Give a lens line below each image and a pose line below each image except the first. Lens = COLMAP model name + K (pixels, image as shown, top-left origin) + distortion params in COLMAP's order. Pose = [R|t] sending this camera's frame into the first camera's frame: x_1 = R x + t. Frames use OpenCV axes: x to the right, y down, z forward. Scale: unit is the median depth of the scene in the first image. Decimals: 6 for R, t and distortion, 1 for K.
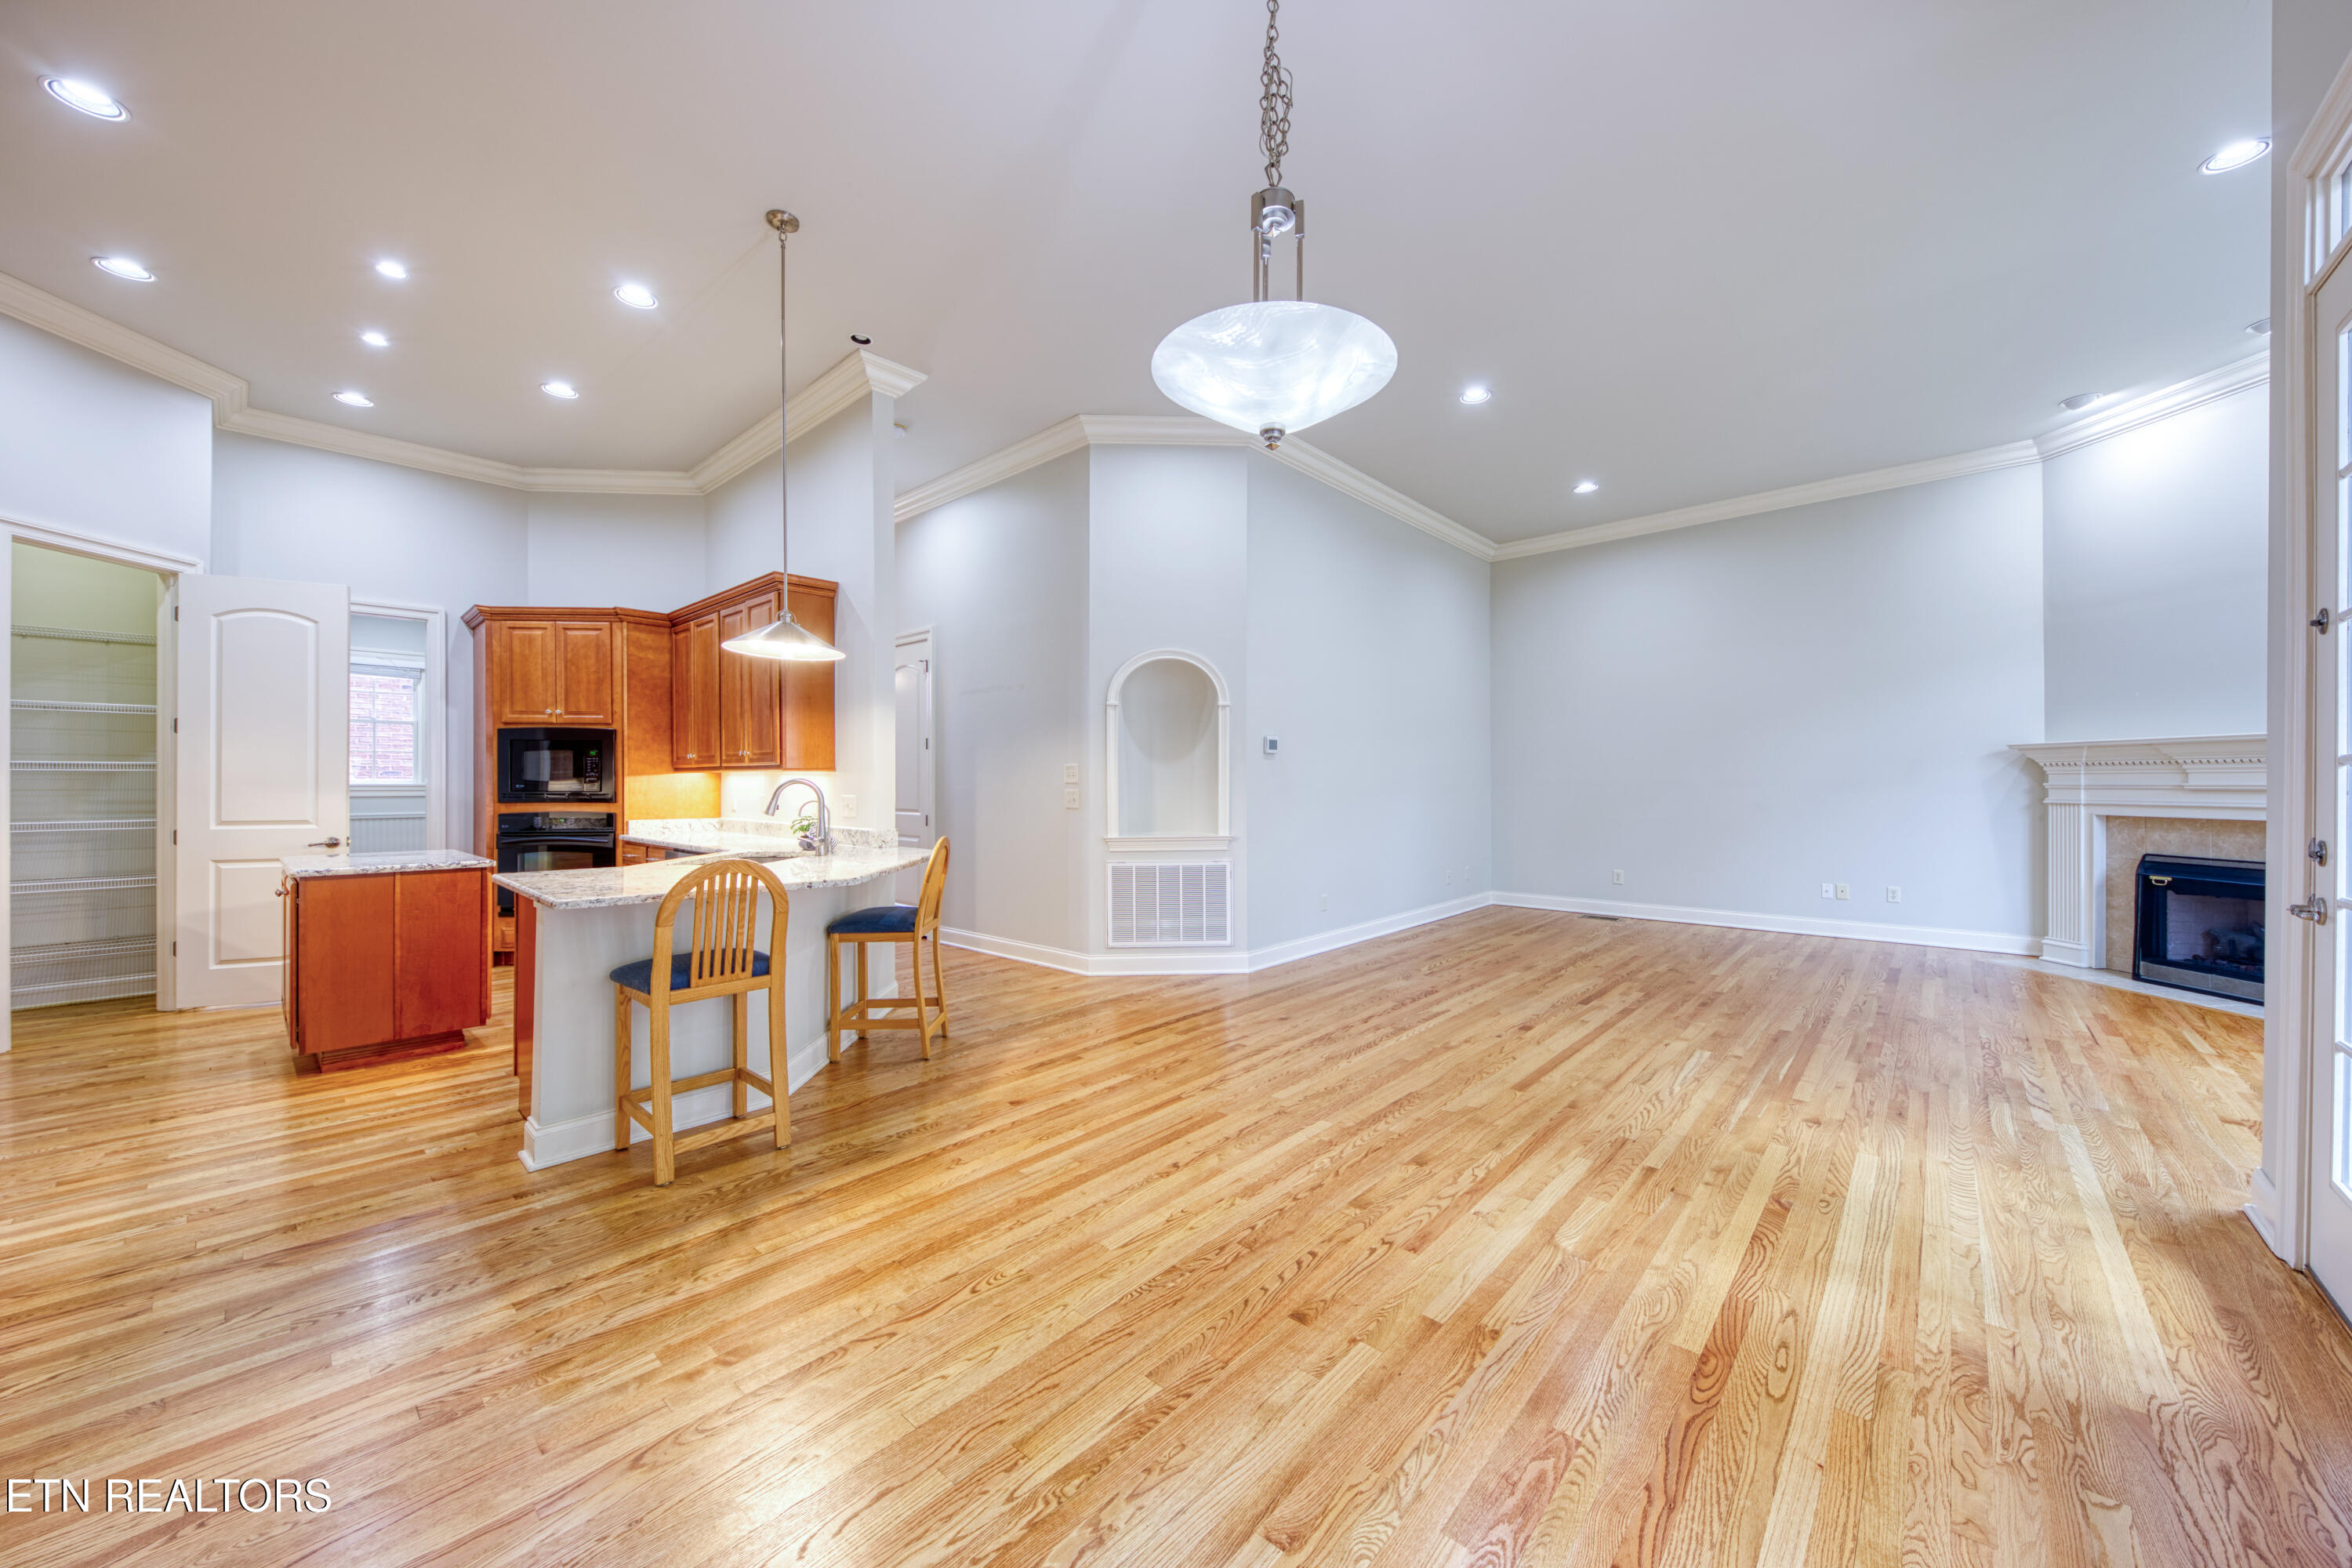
lens RADIAL K [[806.2, 0, 1186.2], [0, 806.2, 788.3], [0, 0, 1]] dist [0.020290, -0.010526]
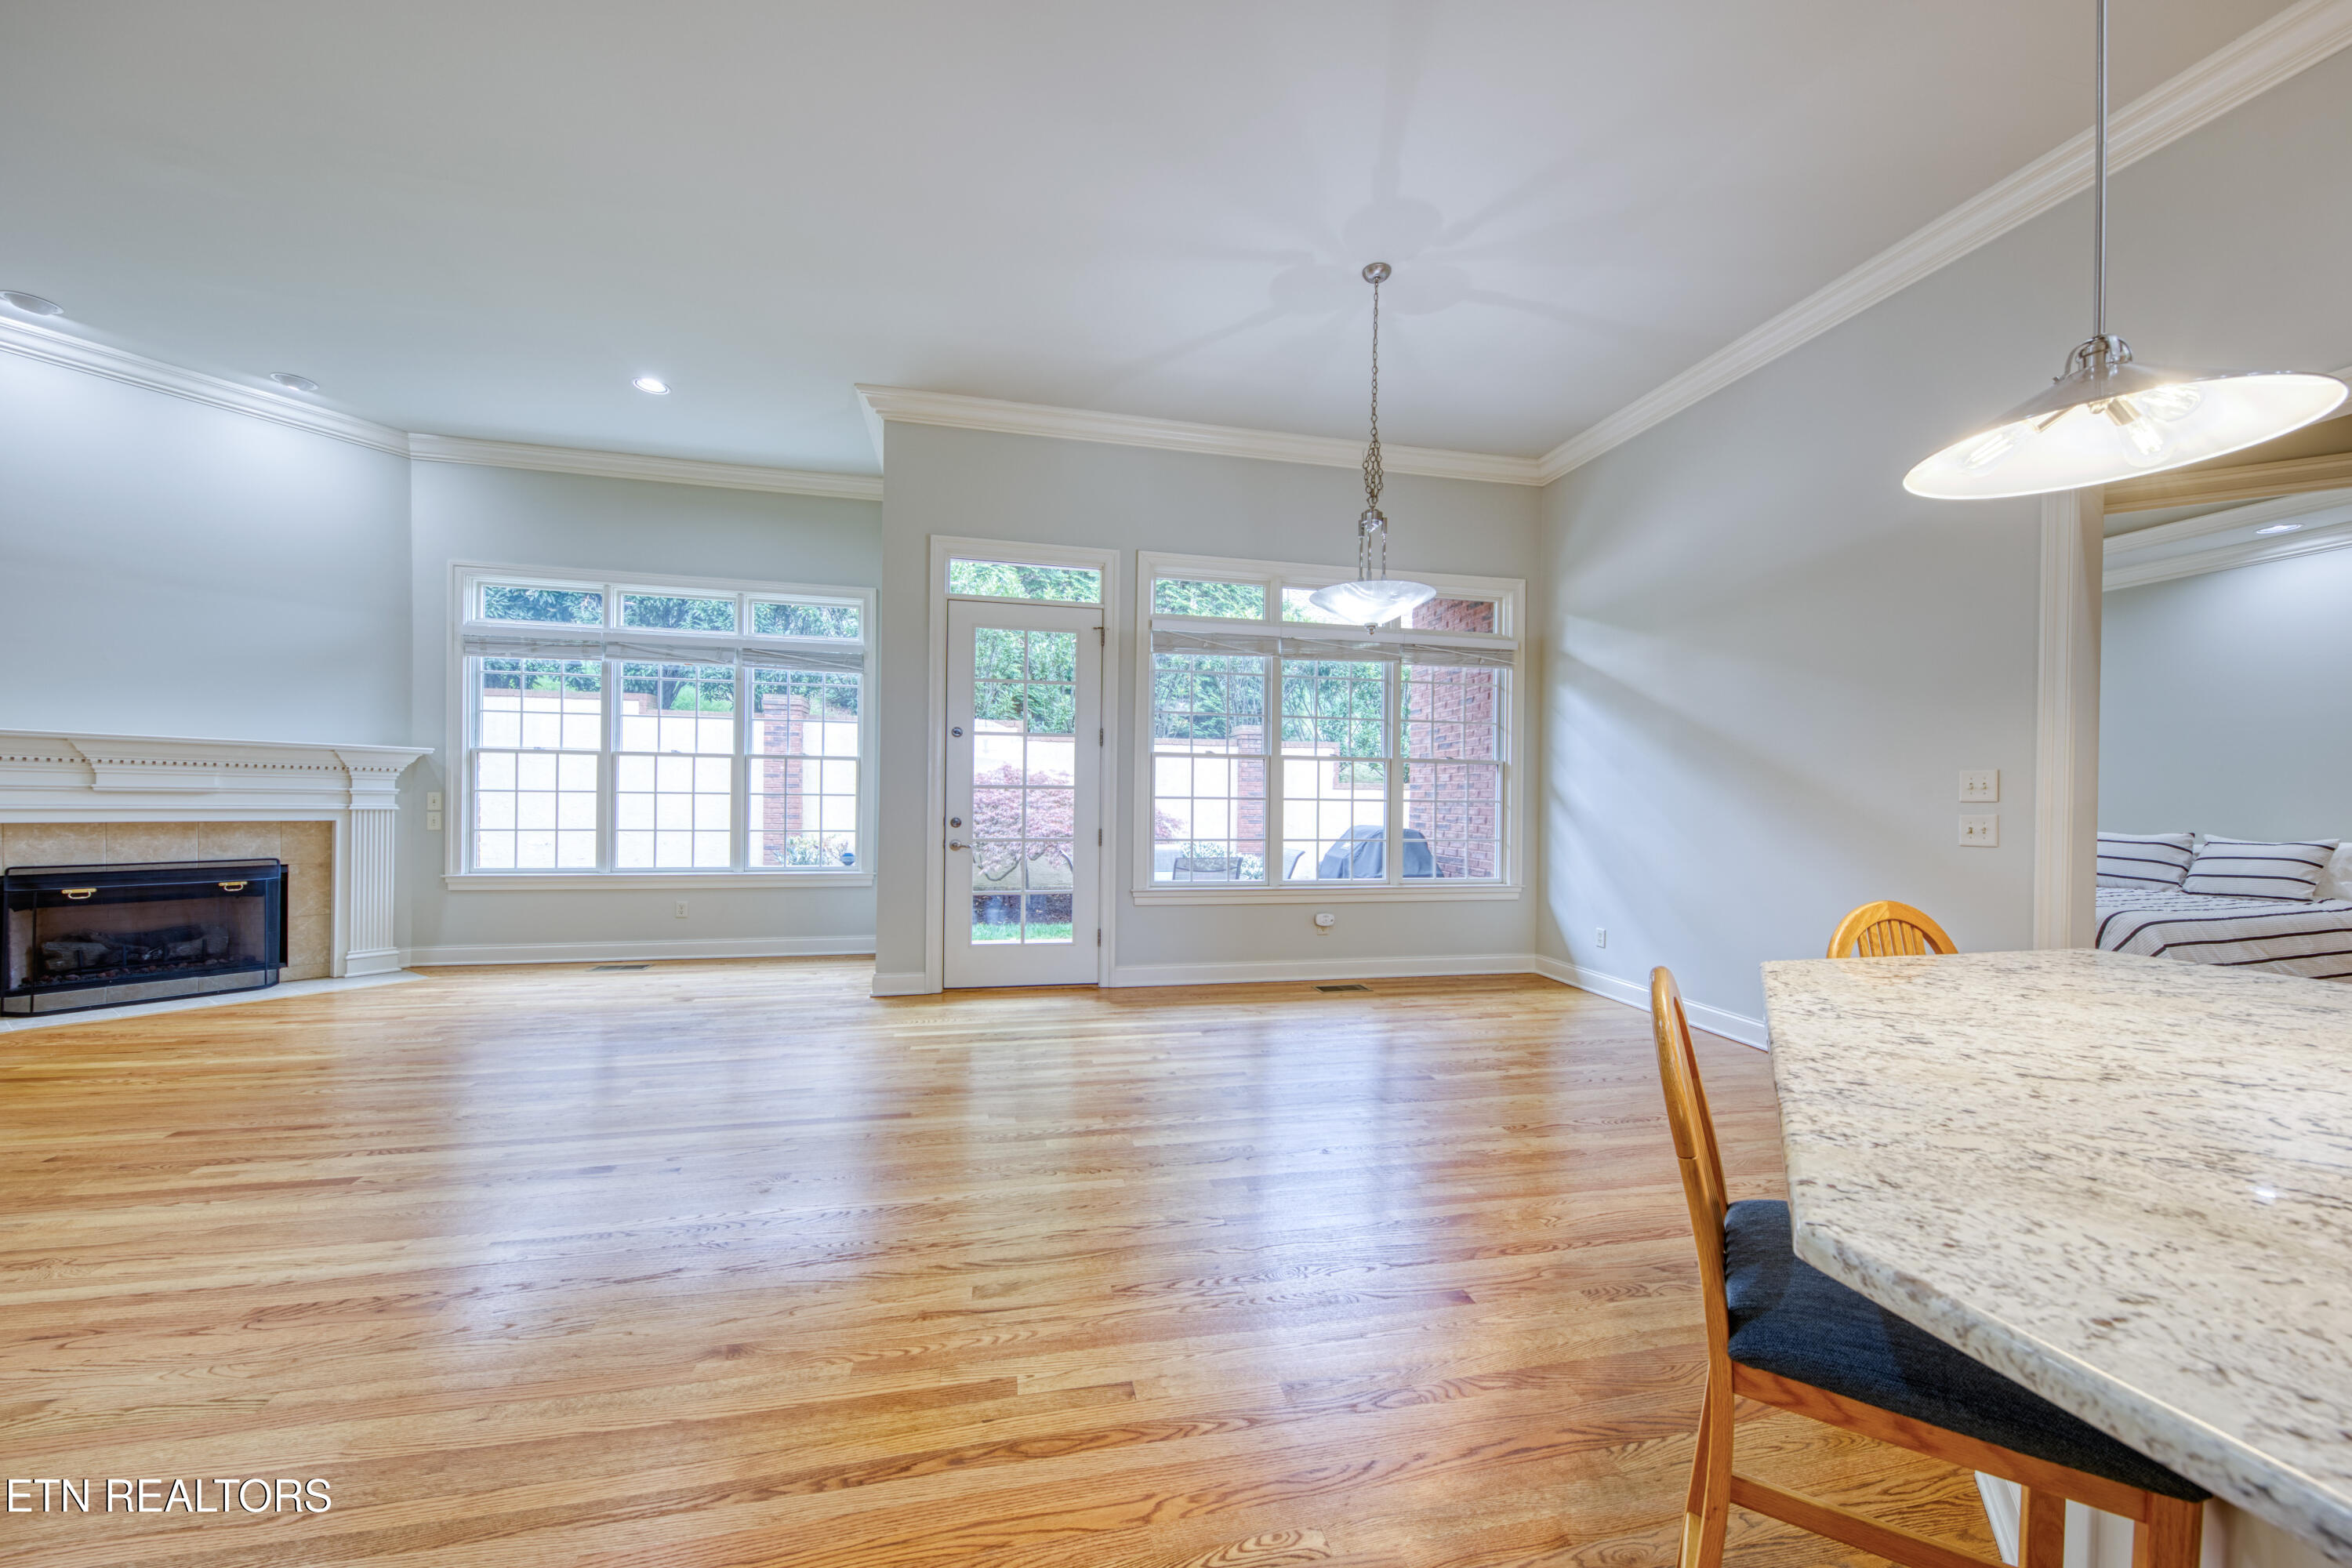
lens RADIAL K [[824.0, 0, 1144.2], [0, 824.0, 815.0], [0, 0, 1]] dist [-0.001976, -0.000134]
pose [[-0.826714, -0.020314, 0.562256, -0.226450], [-0.010593, 0.999733, 0.020544, -0.002326], [-0.562523, 0.011028, -0.826708, 0.965549]]
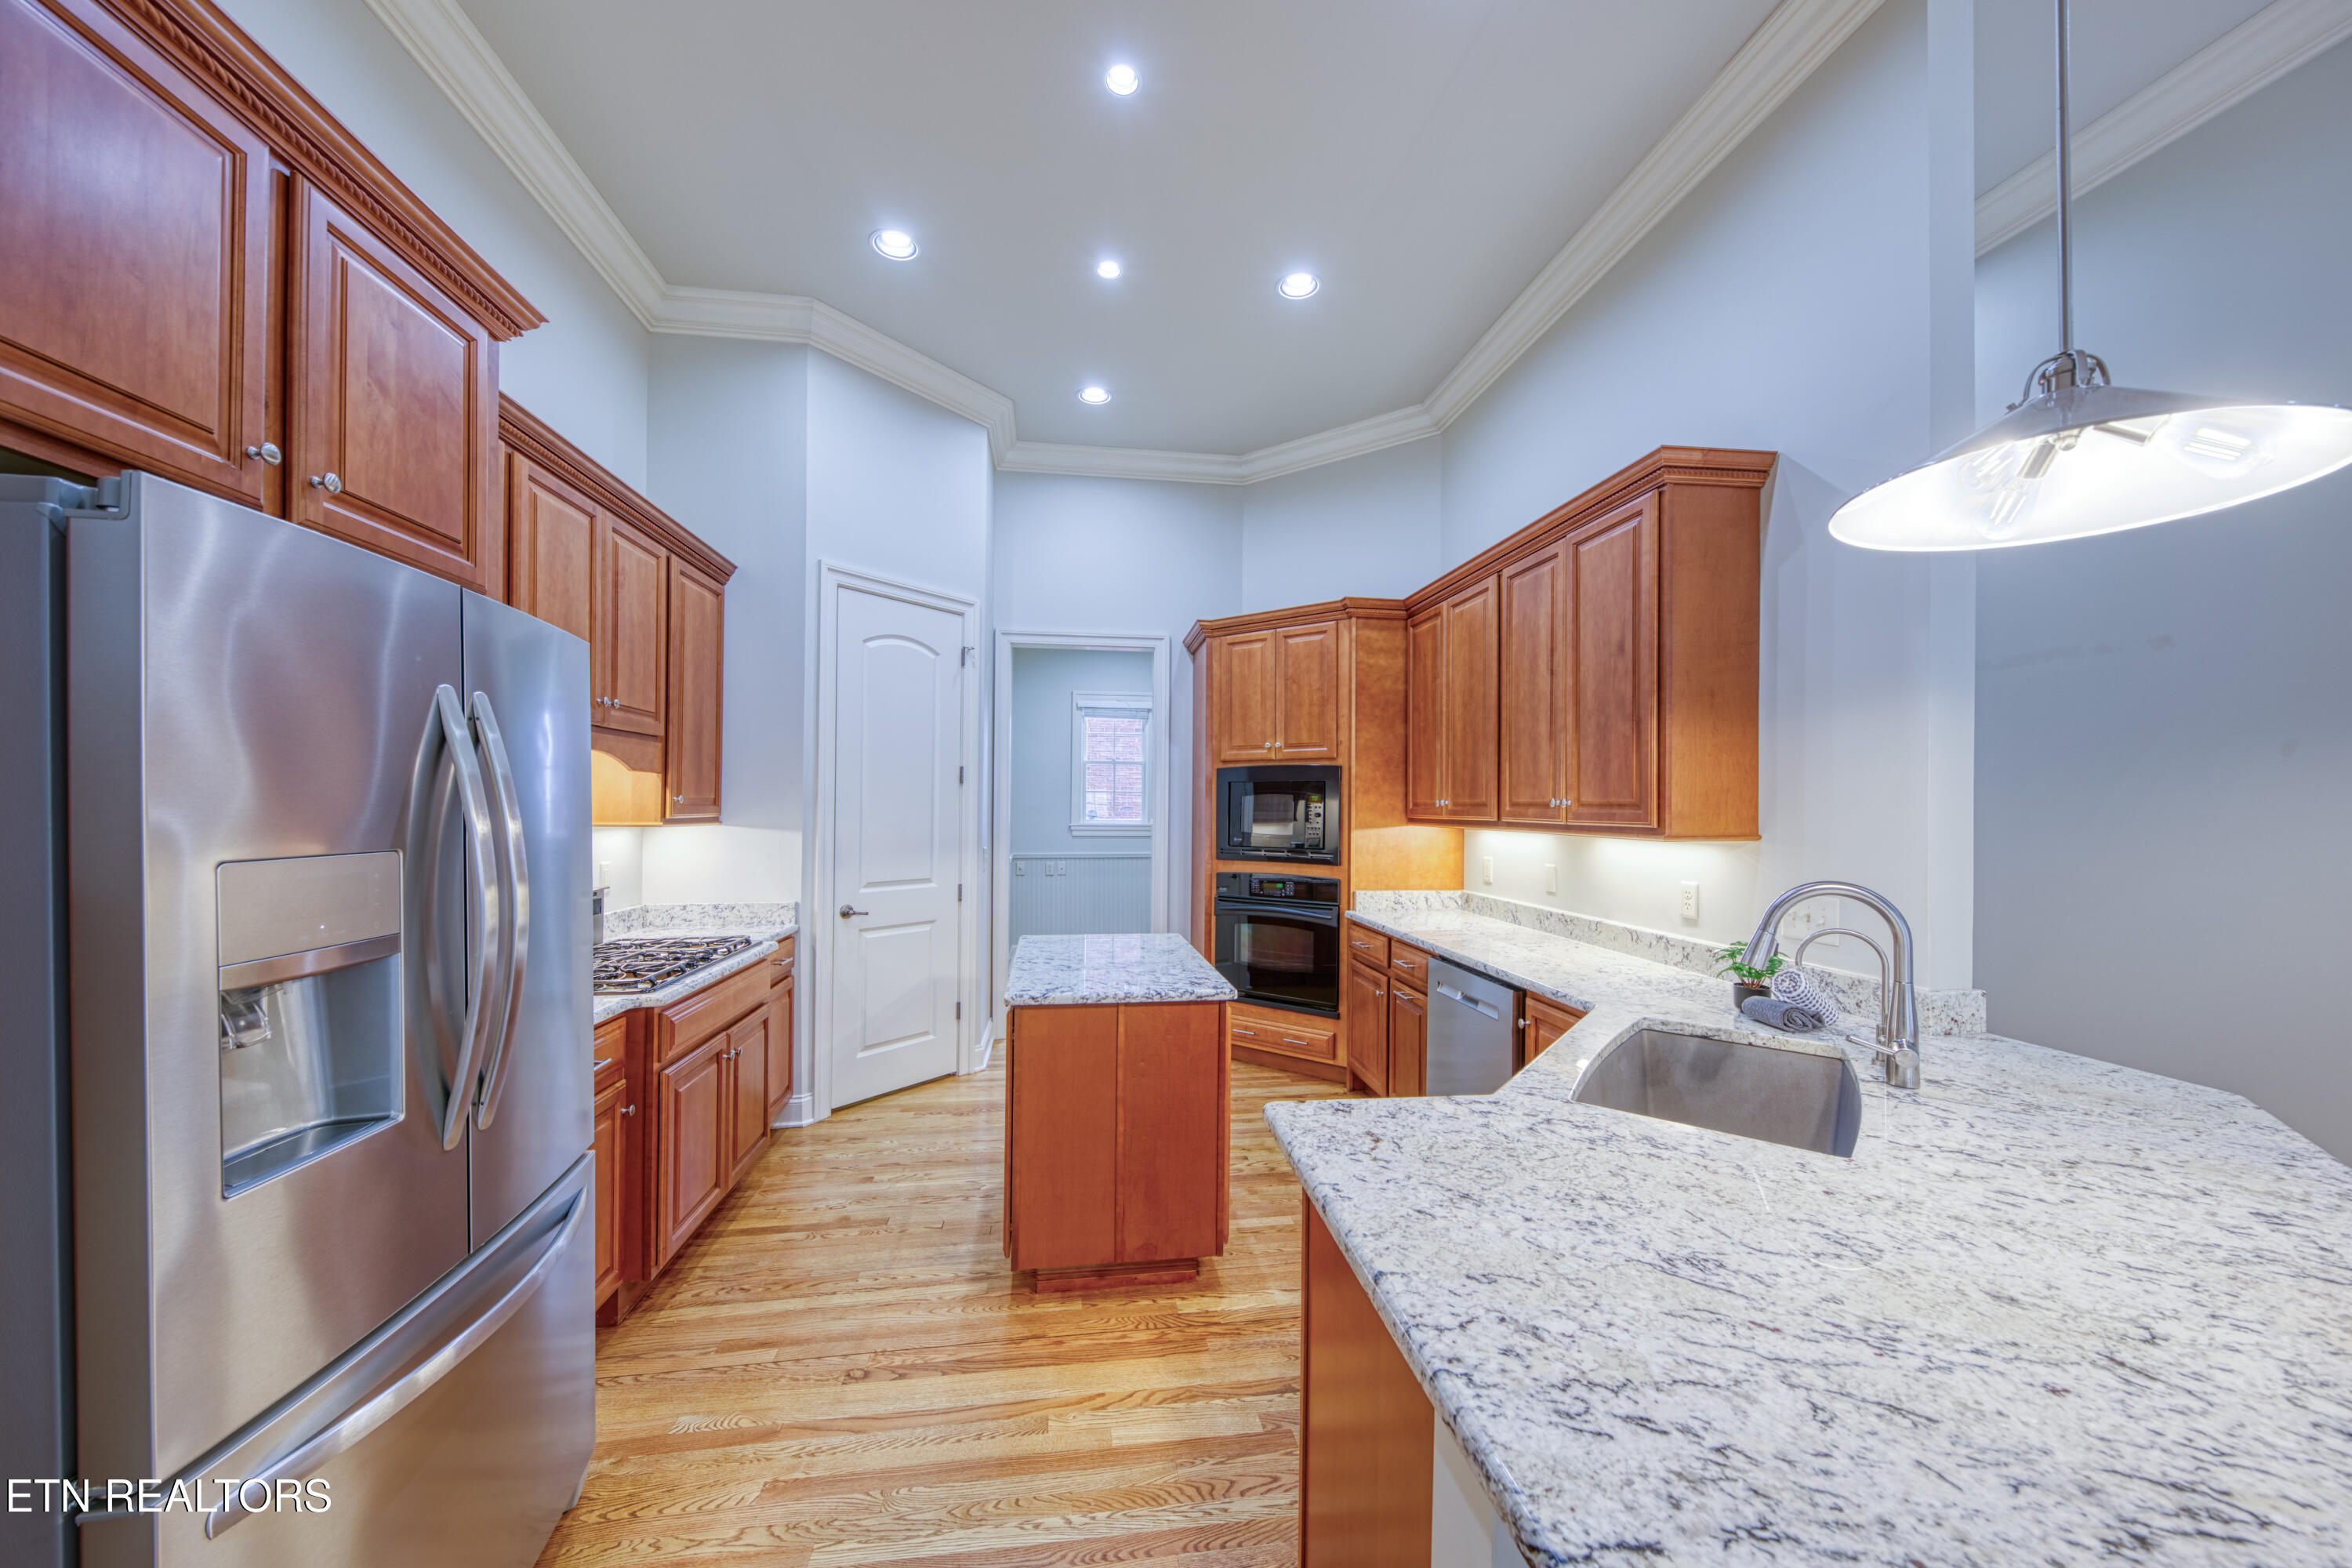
lens RADIAL K [[825.5, 0, 1210.1], [0, 825.5, 803.8], [0, 0, 1]] dist [0.011229, -0.006530]
pose [[0.779894, 0.003304, -0.625903, -0.340502], [-0.009916, 0.999926, -0.007077, -0.032892], [0.625834, 0.011726, 0.779868, 0.358449]]
